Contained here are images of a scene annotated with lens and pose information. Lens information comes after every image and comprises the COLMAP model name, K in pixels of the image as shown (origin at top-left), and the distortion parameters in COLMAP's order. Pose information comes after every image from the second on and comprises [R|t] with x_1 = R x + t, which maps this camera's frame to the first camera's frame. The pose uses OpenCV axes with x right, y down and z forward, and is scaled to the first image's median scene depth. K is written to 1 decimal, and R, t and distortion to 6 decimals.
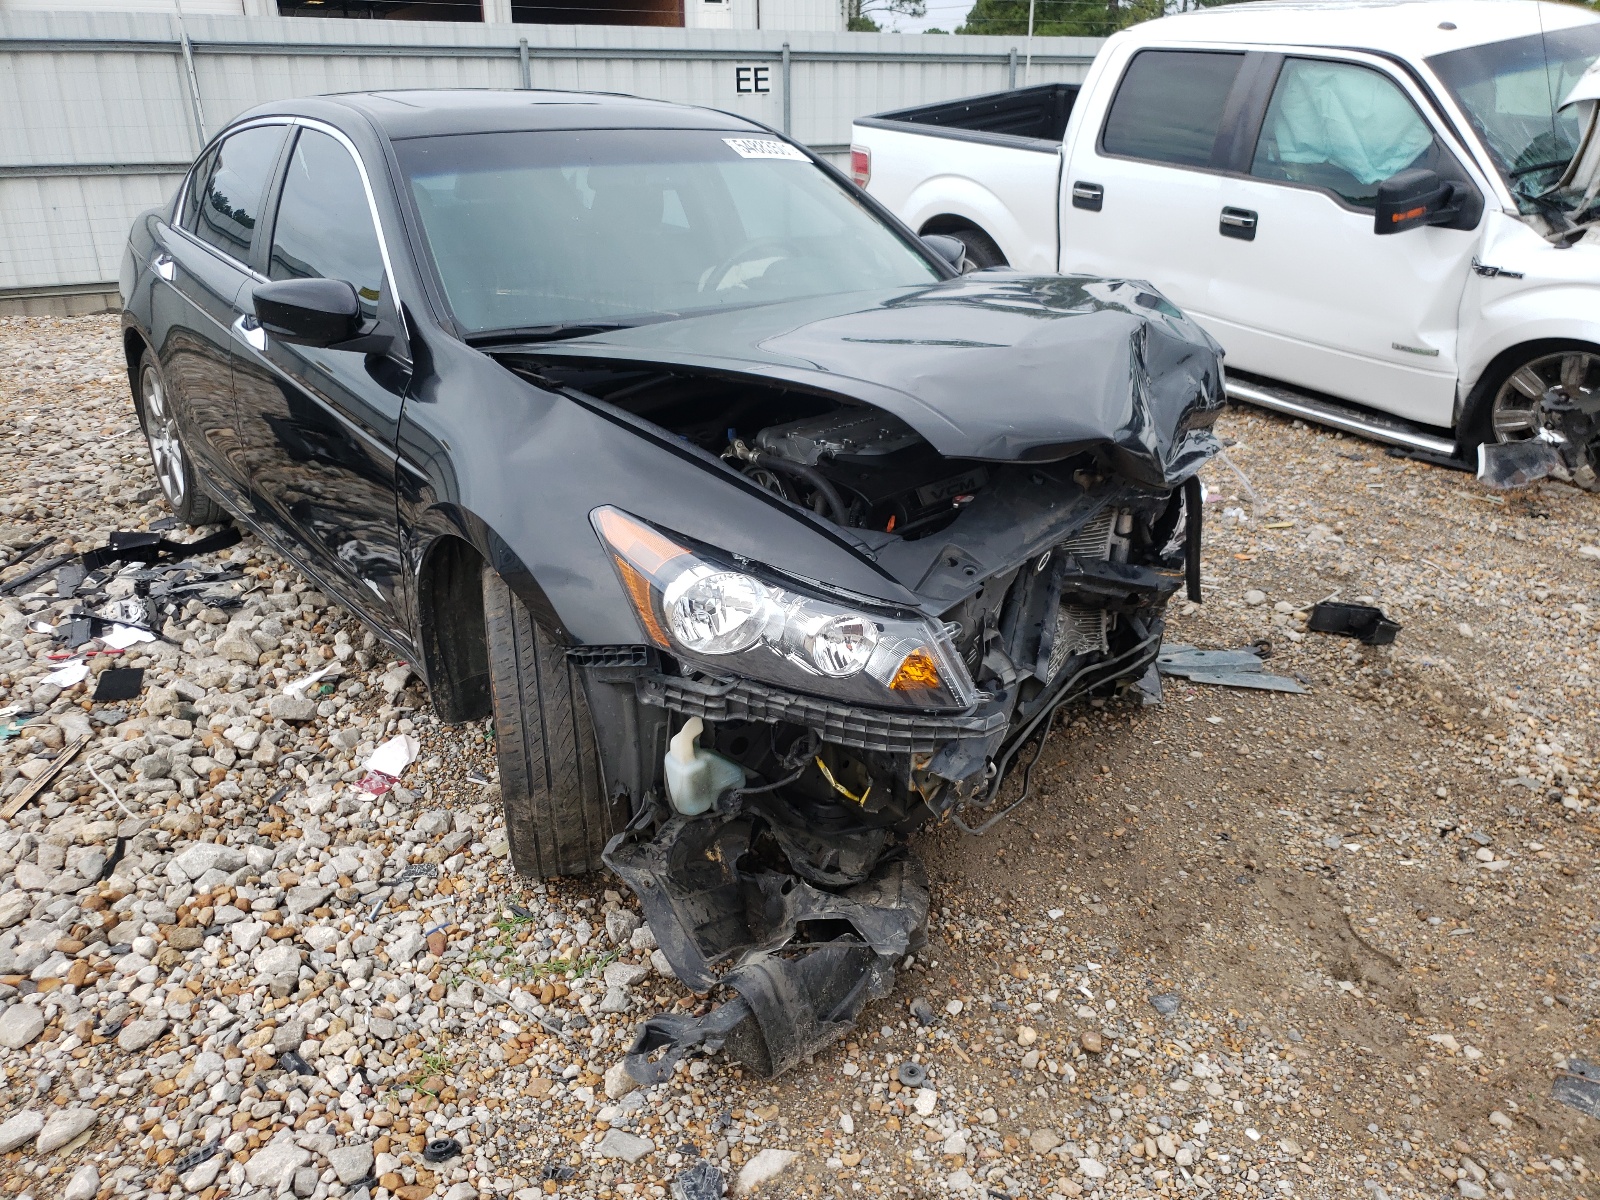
lens RADIAL K [[1217.5, 0, 800.4], [0, 1217.5, 625.4], [0, 0, 1]] dist [-0.007533, 0.006257]
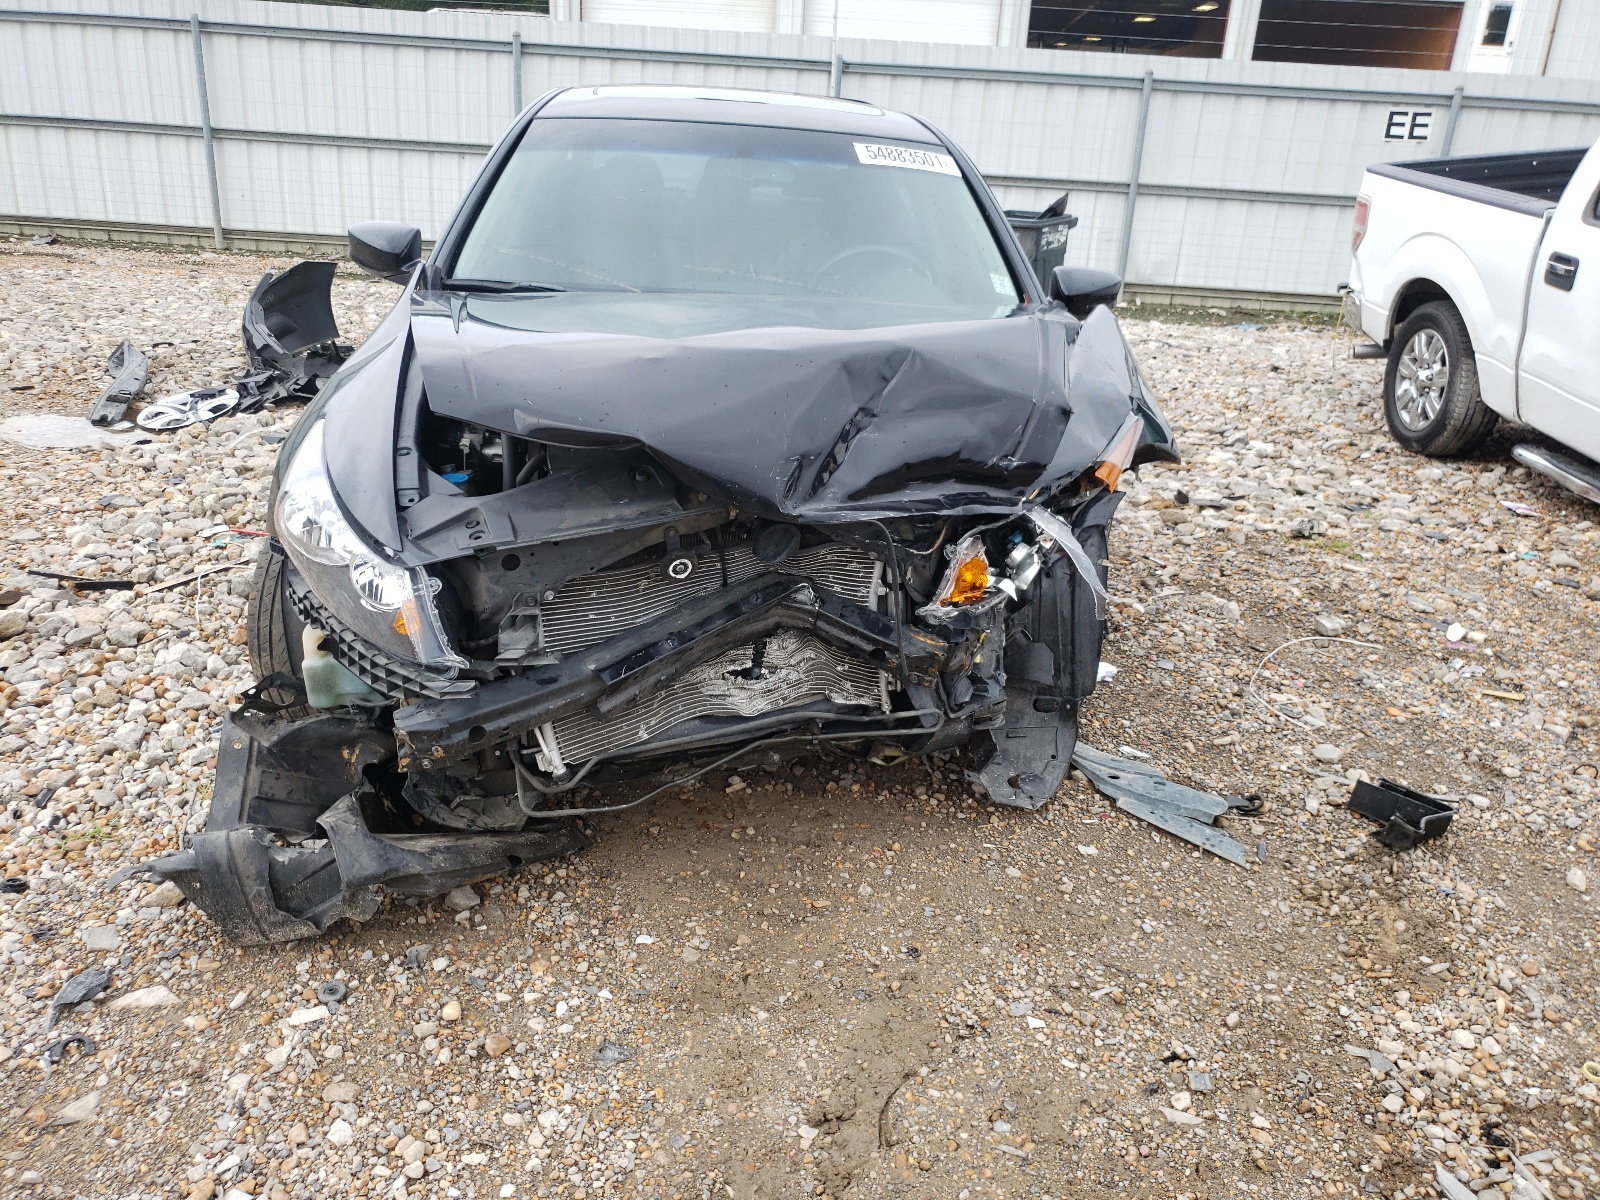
lens RADIAL K [[1210.1, 0, 800.0], [0, 1210.1, 600.0], [0, 0, 1]] dist [0.003370, 0.006947]
pose [[0.838531, 0.248043, -0.485119, 0.304733], [-0.267905, 0.962999, 0.029308, -0.034599], [0.474439, 0.105390, 0.873957, 0.085702]]
